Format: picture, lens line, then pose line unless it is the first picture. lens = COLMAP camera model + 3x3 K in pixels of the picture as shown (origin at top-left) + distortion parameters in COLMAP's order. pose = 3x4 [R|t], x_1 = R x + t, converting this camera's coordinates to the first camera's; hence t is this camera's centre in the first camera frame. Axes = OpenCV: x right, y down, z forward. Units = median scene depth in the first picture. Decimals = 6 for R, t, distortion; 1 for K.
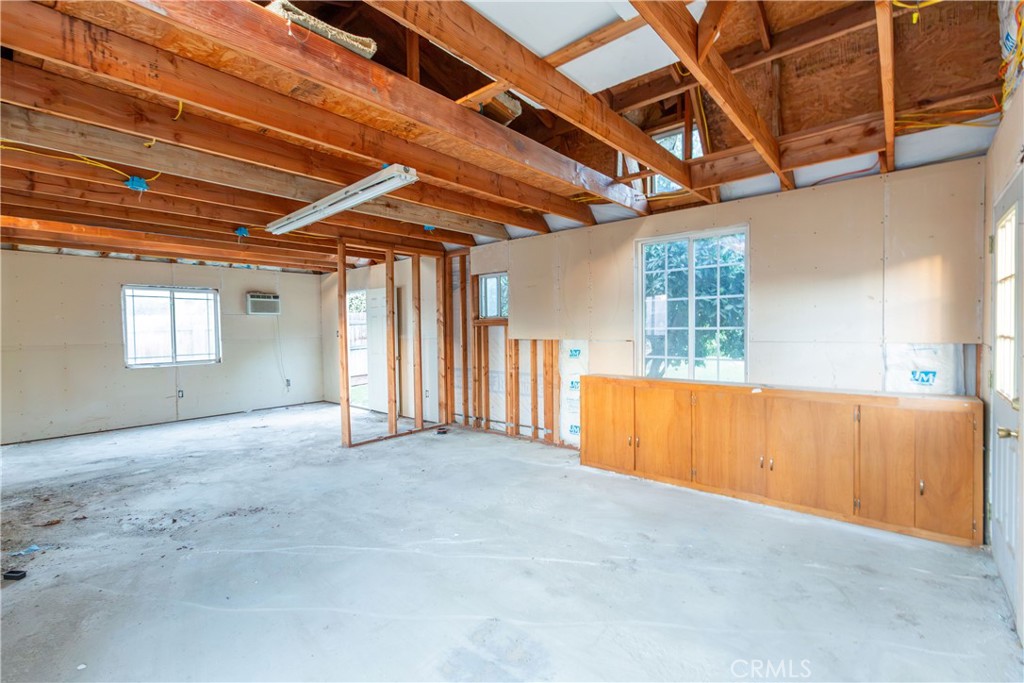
lens RADIAL K [[452.8, 0, 512.8], [0, 452.8, 336.9], [0, 0, 1]] dist [-0.001035, -0.000529]
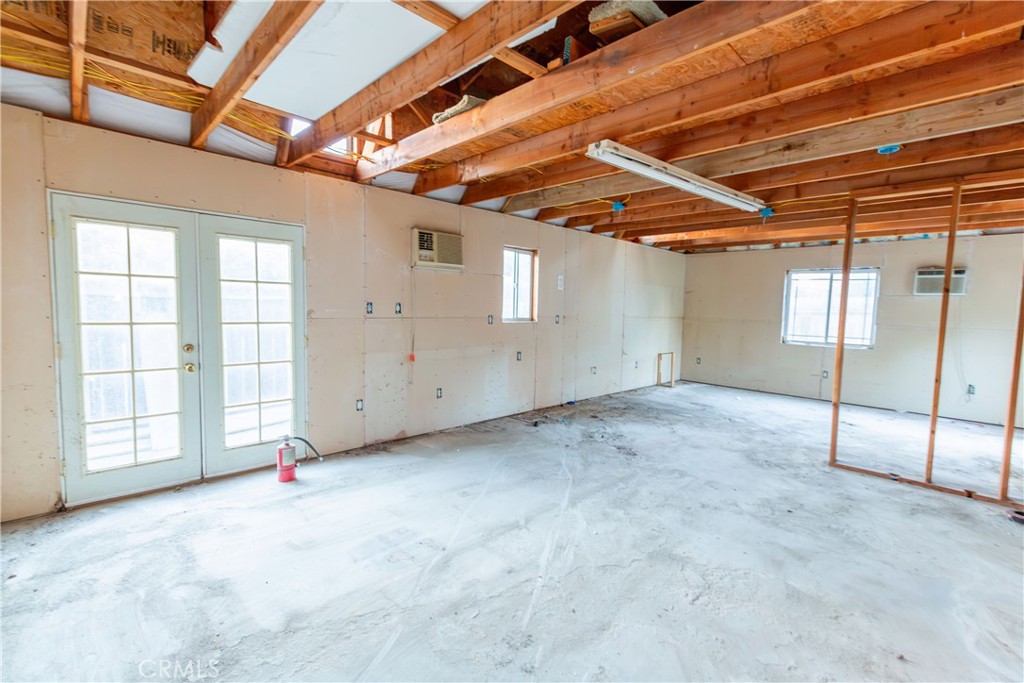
lens RADIAL K [[452.8, 0, 512.8], [0, 452.8, 336.9], [0, 0, 1]] dist [-0.001035, -0.000529]
pose [[-0.087810, 0.081055, -0.992834, 0.577745], [-0.046783, 0.995249, 0.085390, -0.020879], [0.995038, 0.053946, -0.083601, 0.670256]]
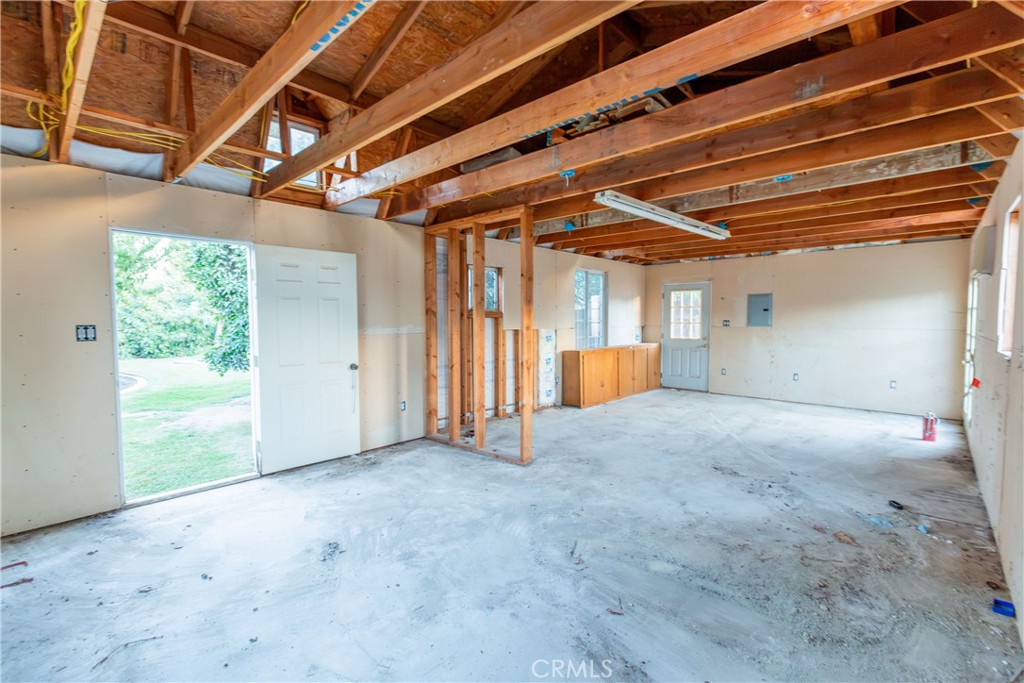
lens RADIAL K [[452.8, 0, 512.8], [0, 452.8, 336.9], [0, 0, 1]] dist [-0.001035, -0.000529]
pose [[0.042288, -0.026601, 0.998751, -1.557839], [0.024965, 0.999362, 0.025560, -0.009483], [-0.998794, 0.023852, 0.042925, 1.301272]]
